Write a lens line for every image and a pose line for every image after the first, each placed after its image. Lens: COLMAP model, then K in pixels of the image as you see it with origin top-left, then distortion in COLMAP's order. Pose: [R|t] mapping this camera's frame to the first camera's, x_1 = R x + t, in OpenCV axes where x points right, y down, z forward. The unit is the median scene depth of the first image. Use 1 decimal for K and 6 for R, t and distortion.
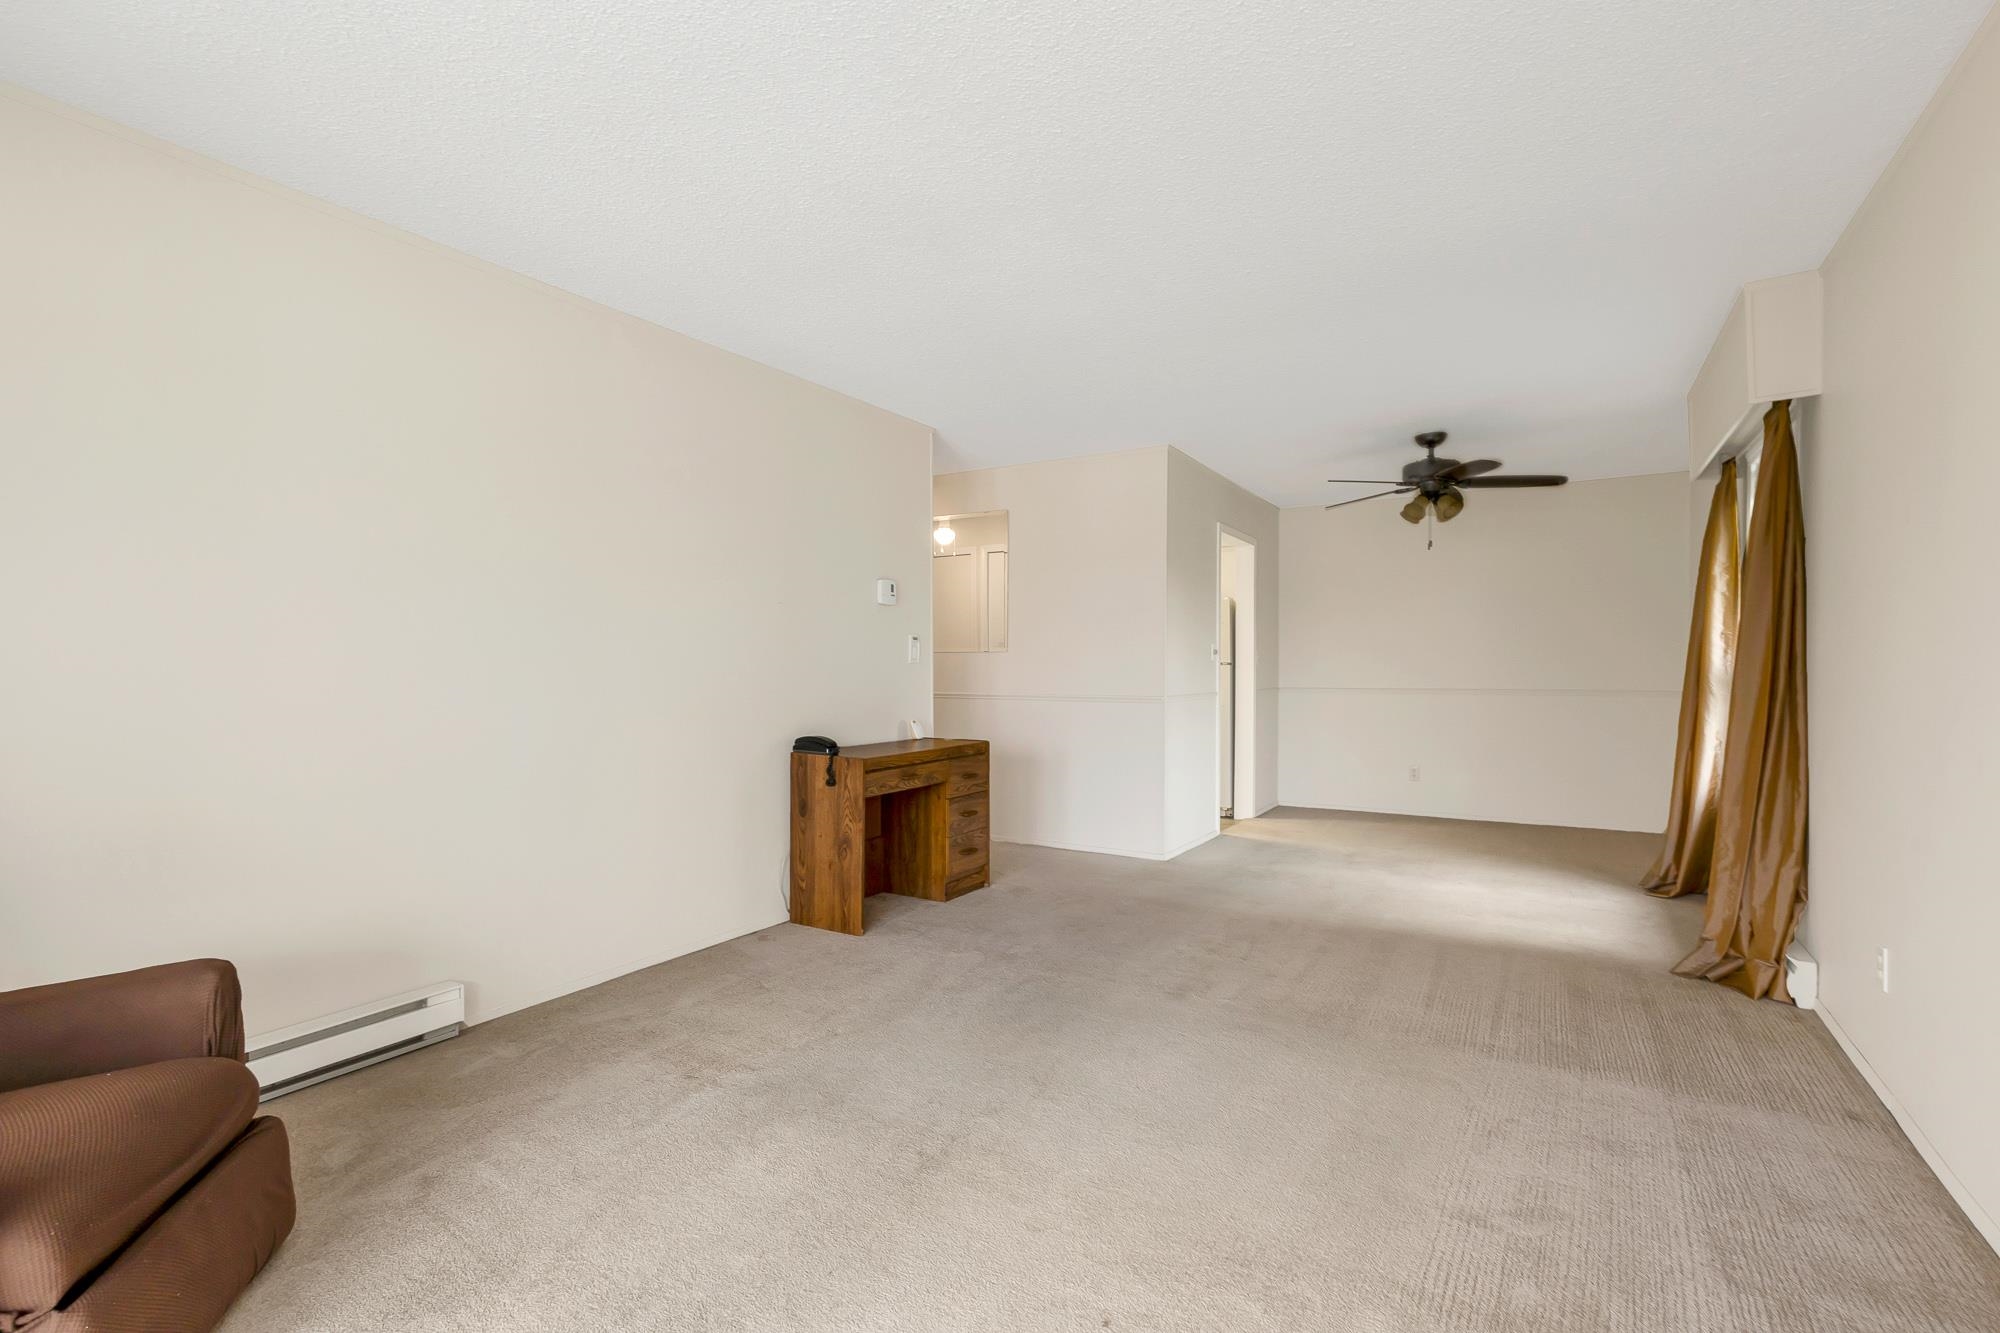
lens RADIAL K [[937.3, 0, 986.2], [0, 937.3, 677.4], [0, 0, 1]] dist [0.010900, -0.004223]
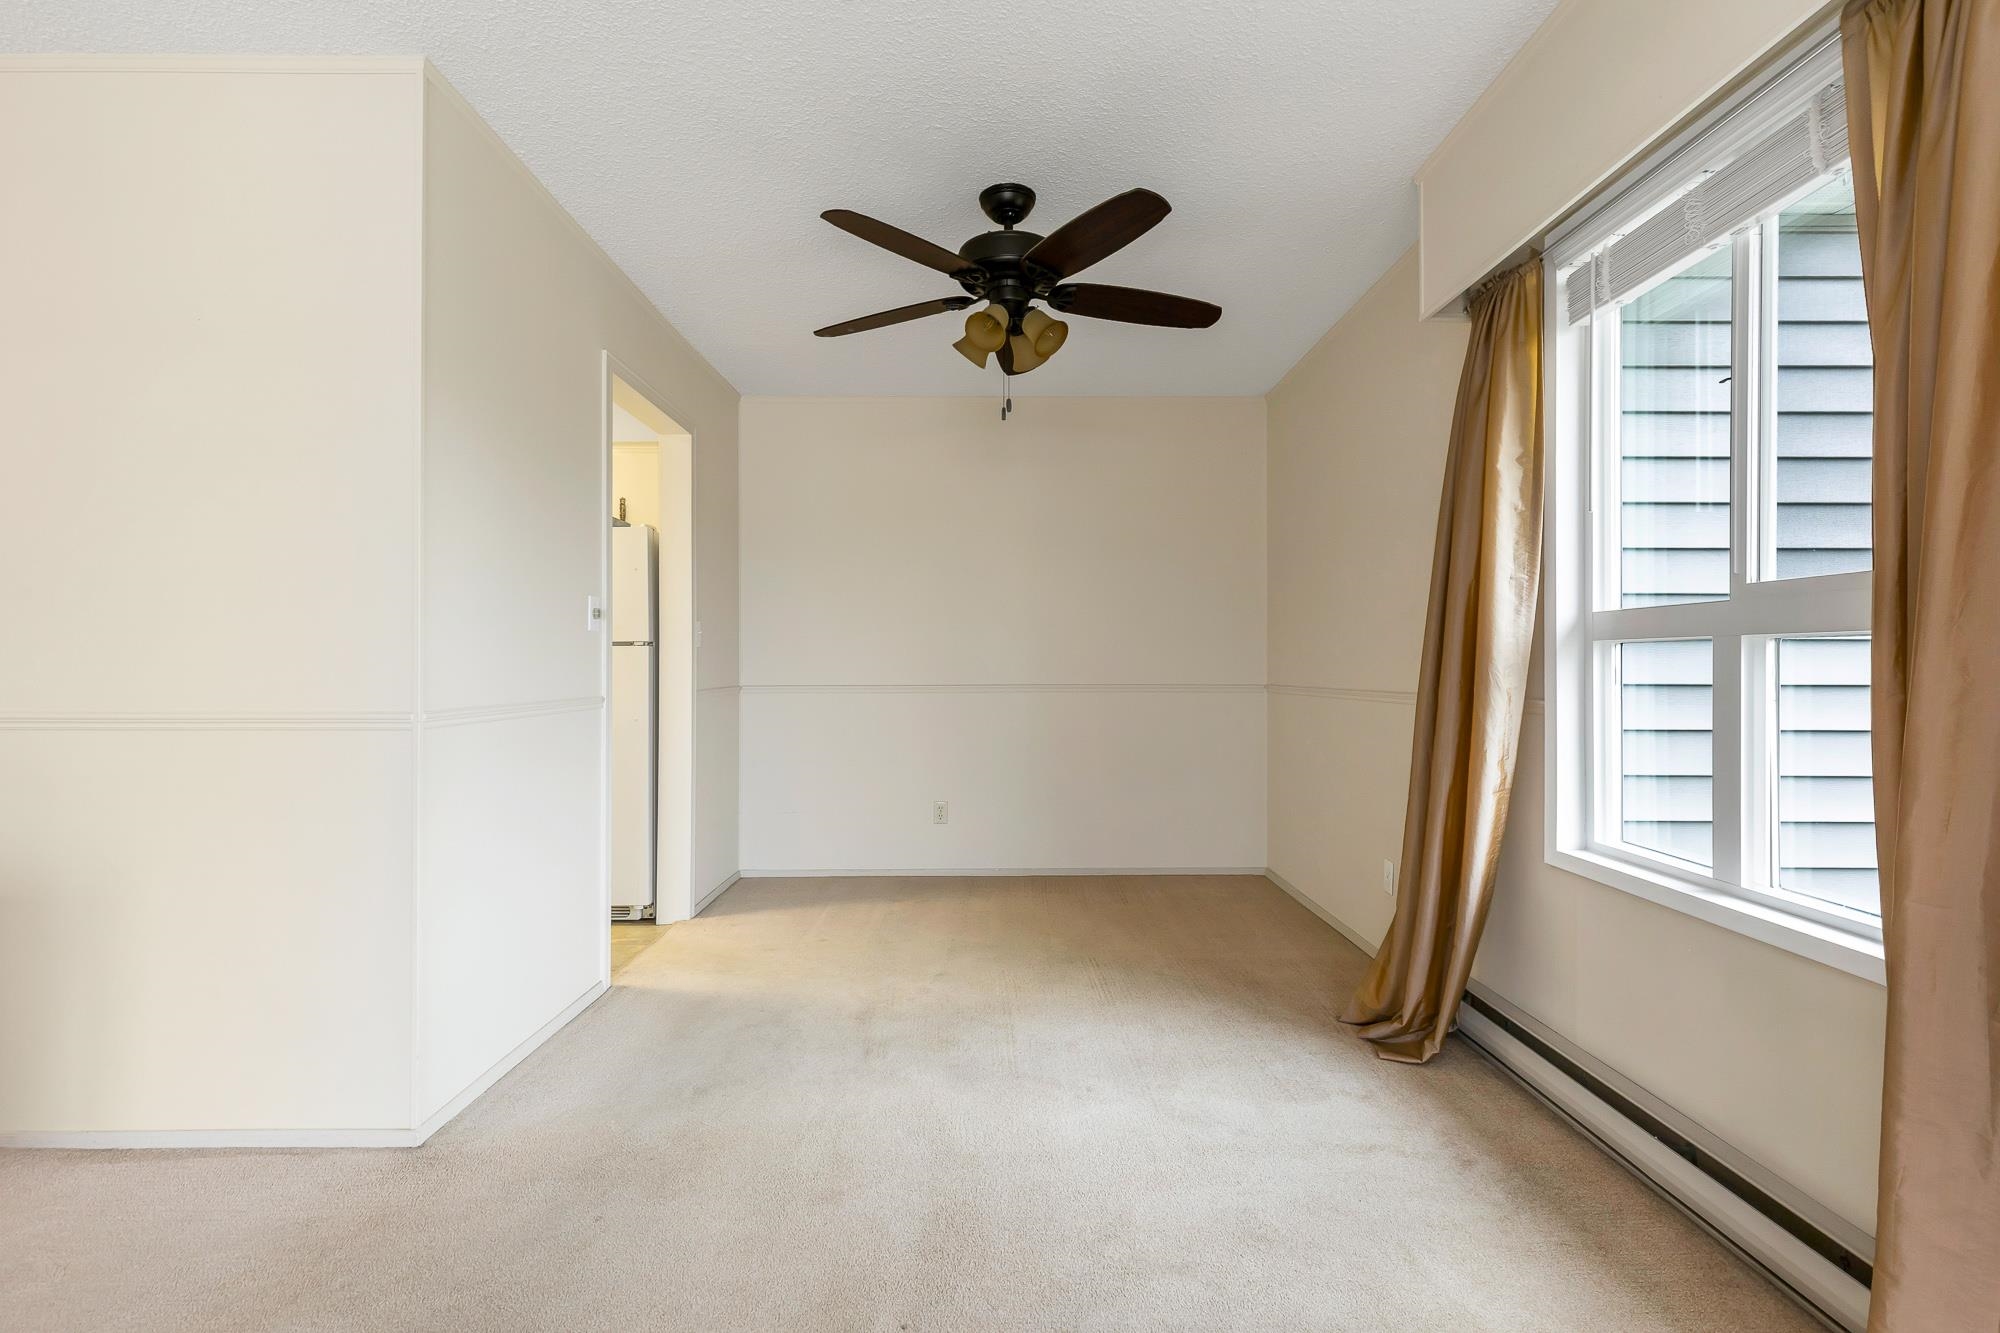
lens RADIAL K [[937.3, 0, 988.0], [0, 937.3, 667.3], [0, 0, 1]] dist [0.010900, -0.004223]
pose [[0.856677, -0.004345, 0.515834, 0.235068], [0.007935, 0.999957, -0.004754, 0.005856], [-0.515791, 0.008166, 0.856675, 0.676794]]
